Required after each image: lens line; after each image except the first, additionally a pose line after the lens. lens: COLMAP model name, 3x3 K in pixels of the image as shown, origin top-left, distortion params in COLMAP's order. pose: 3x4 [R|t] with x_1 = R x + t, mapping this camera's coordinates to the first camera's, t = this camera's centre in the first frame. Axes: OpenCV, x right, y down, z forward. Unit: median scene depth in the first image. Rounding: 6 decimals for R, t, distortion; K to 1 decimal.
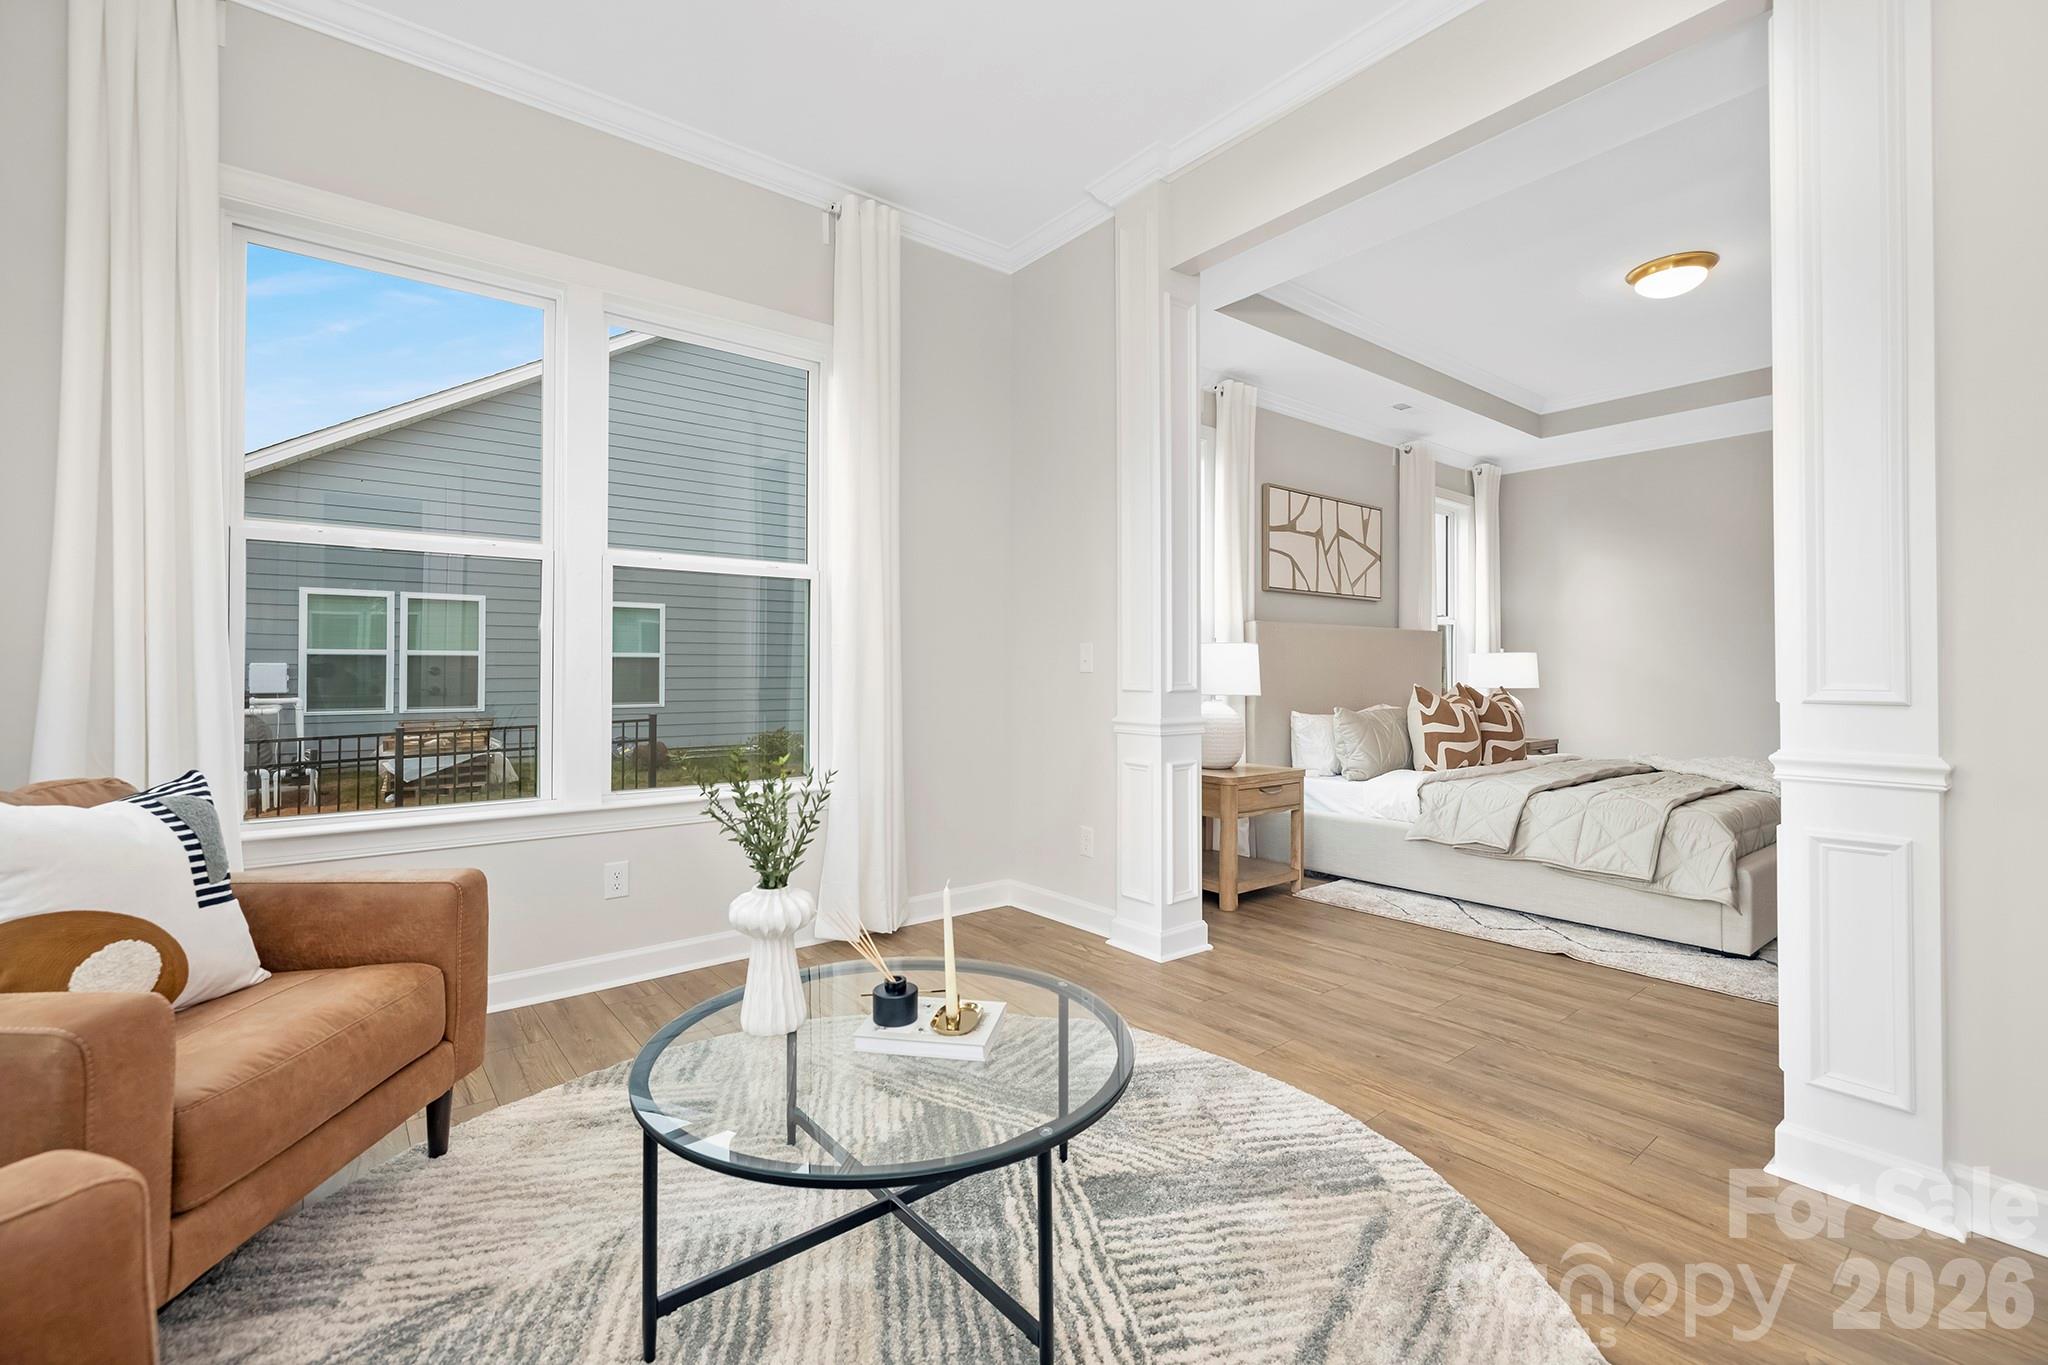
lens RADIAL K [[878.7, 0, 1024.0], [0, 878.7, 682.5], [0, 0, 1]] dist [0.000201, 0.000012]
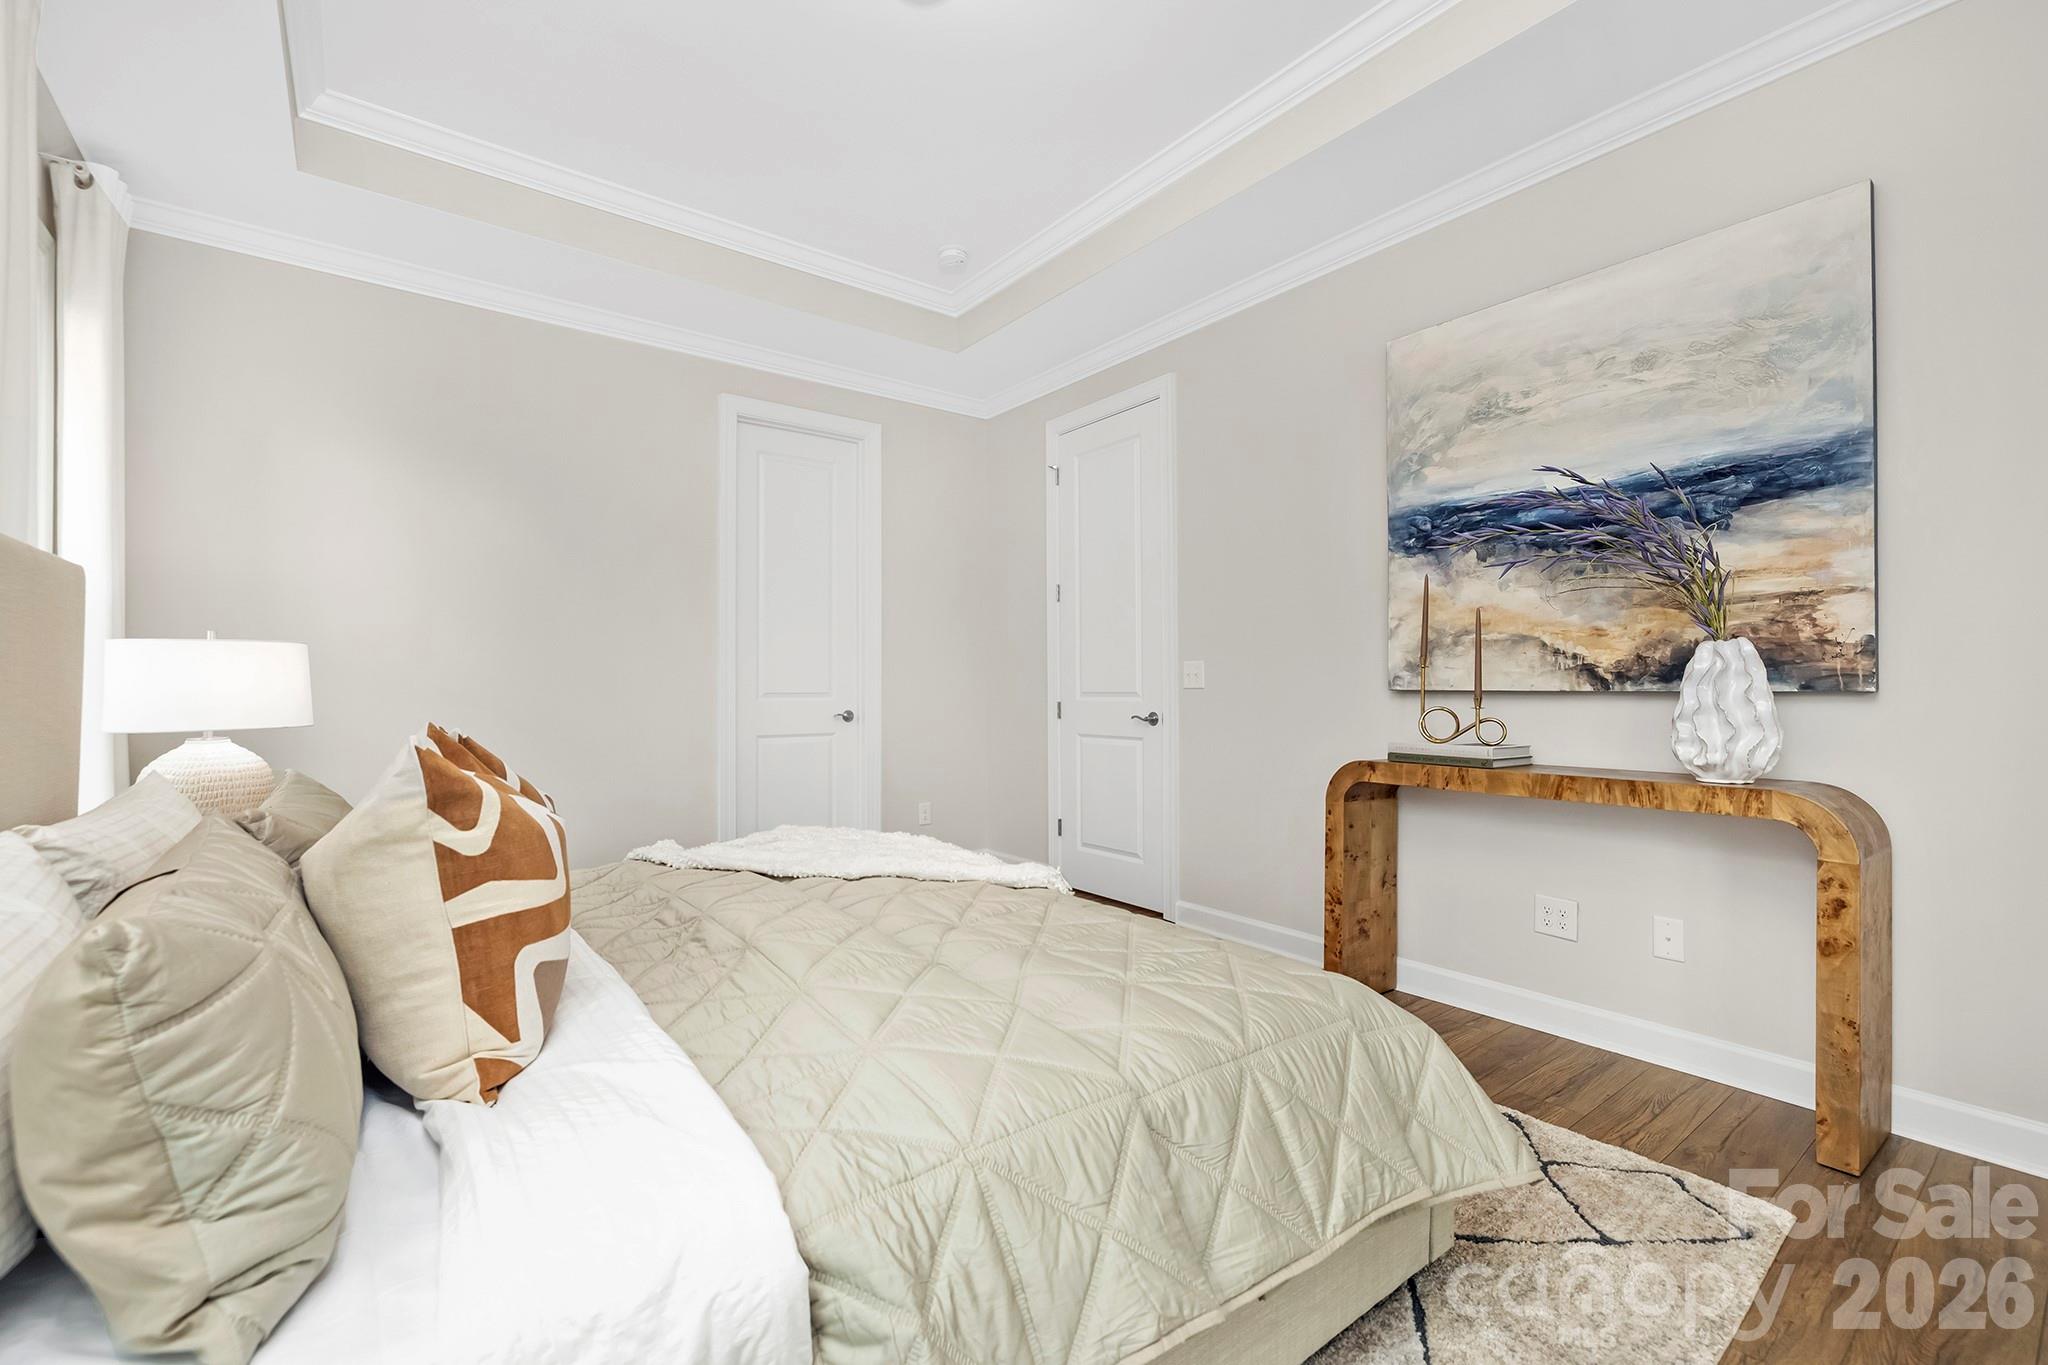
lens RADIAL K [[878.7, 0, 1024.0], [0, 878.7, 682.5], [0, 0, 1]] dist [0.000201, 0.000012]
pose [[0.015021, 0.004974, 0.999875, 0.171195], [0.013945, 0.999889, -0.005183, -0.008654], [-0.999790, 0.014022, 0.014950, 0.697962]]
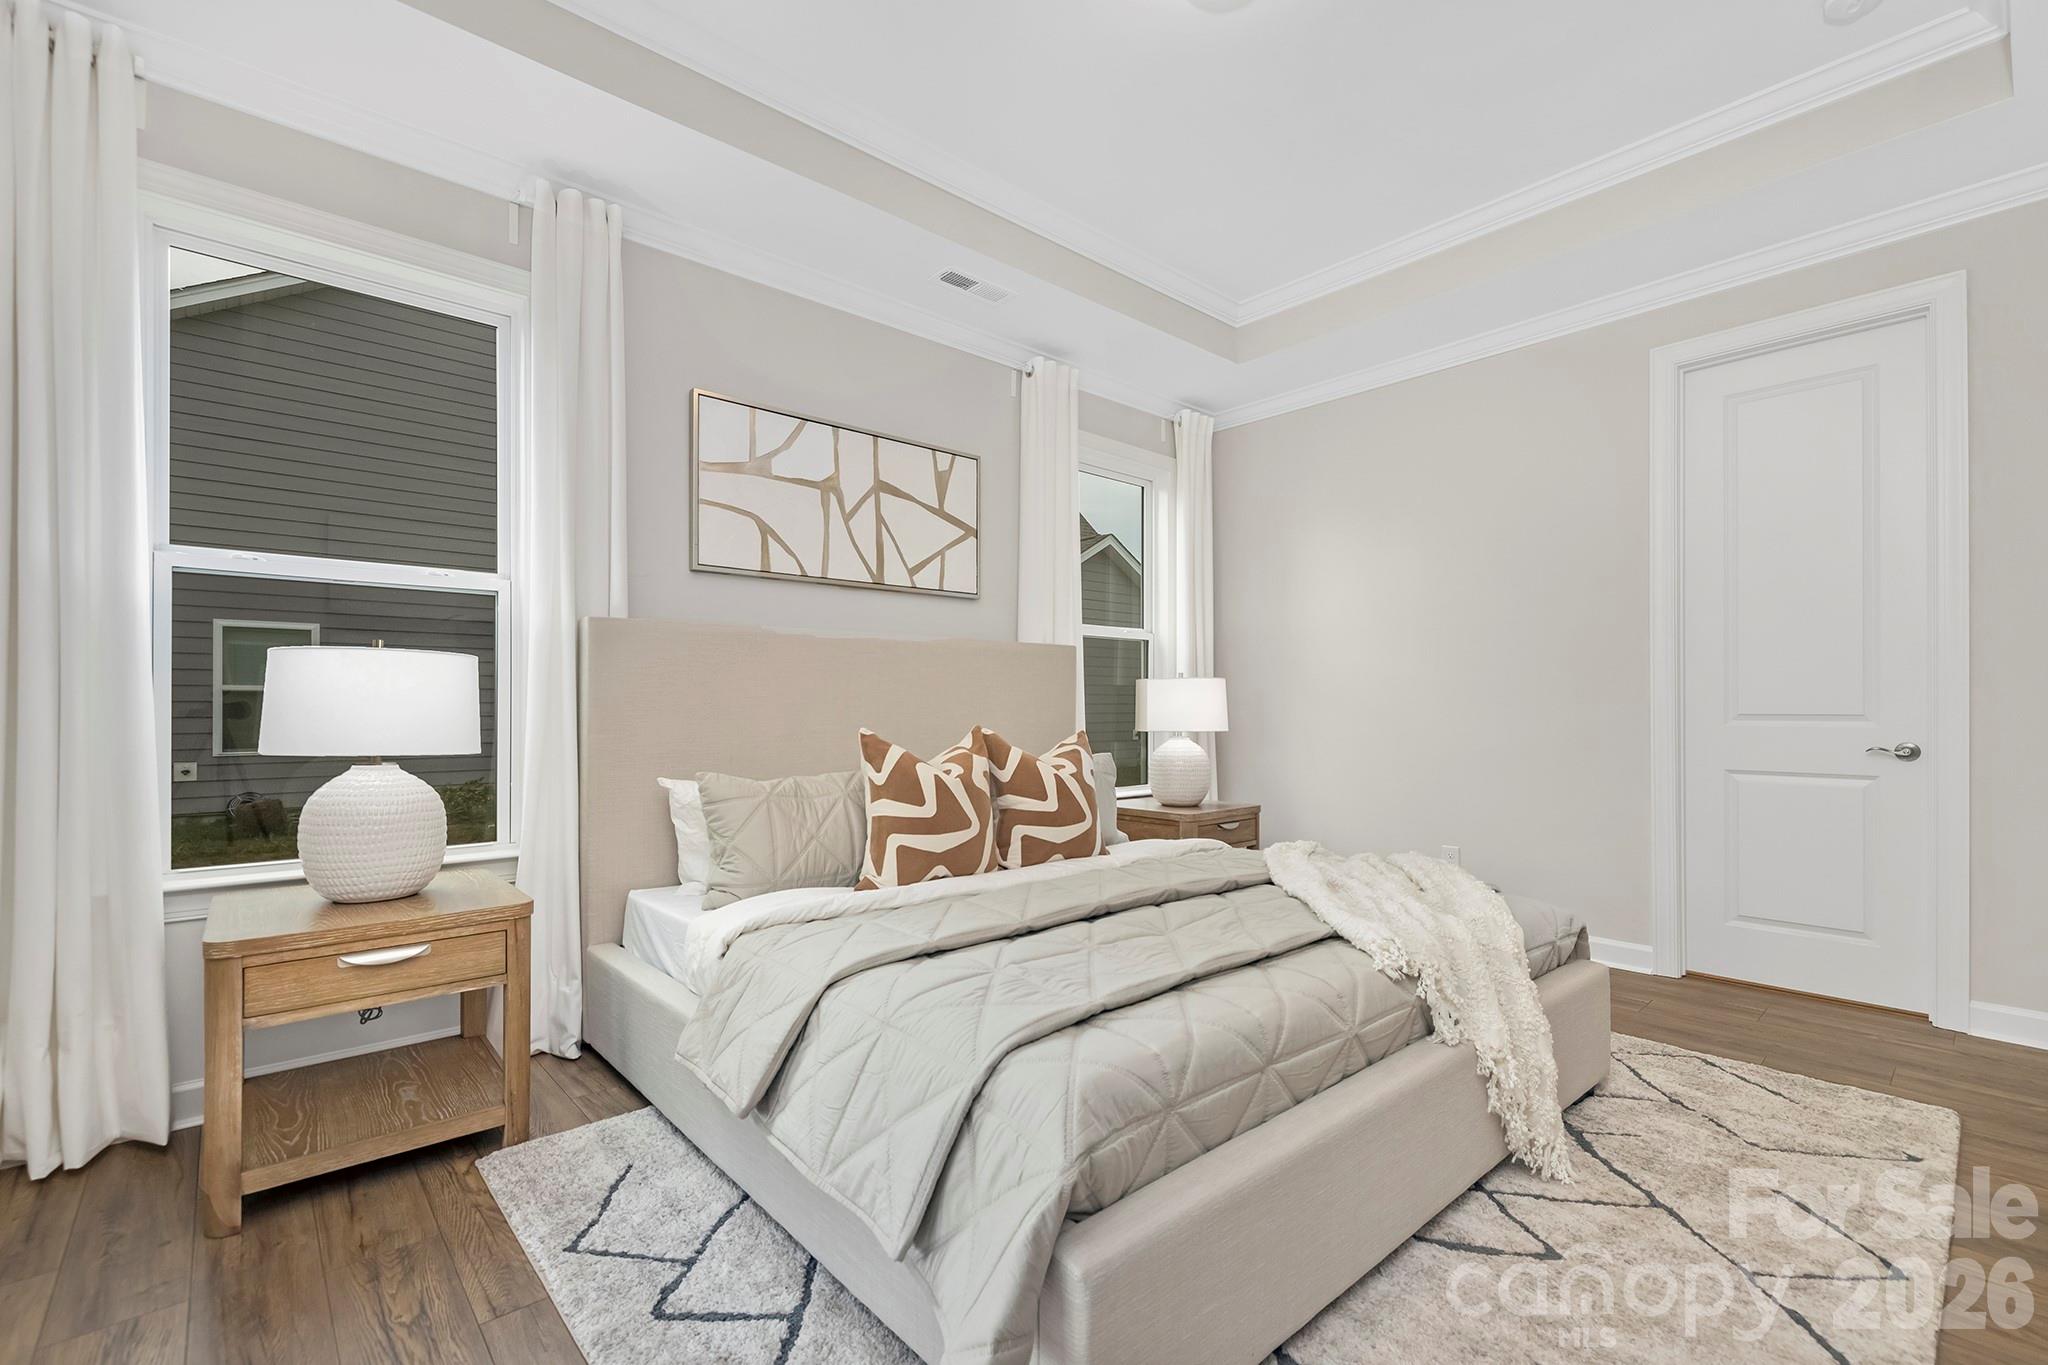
lens RADIAL K [[908.5, 0, 1032.9], [0, 908.5, 707.5], [0, 0, 1]] dist [0.001908, 0.000090]
pose [[0.998238, -0.002328, 0.059292, 0.439613], [0.003075, 0.999917, -0.012514, -0.003543], [-0.059258, 0.012674, 0.998162, 0.352896]]
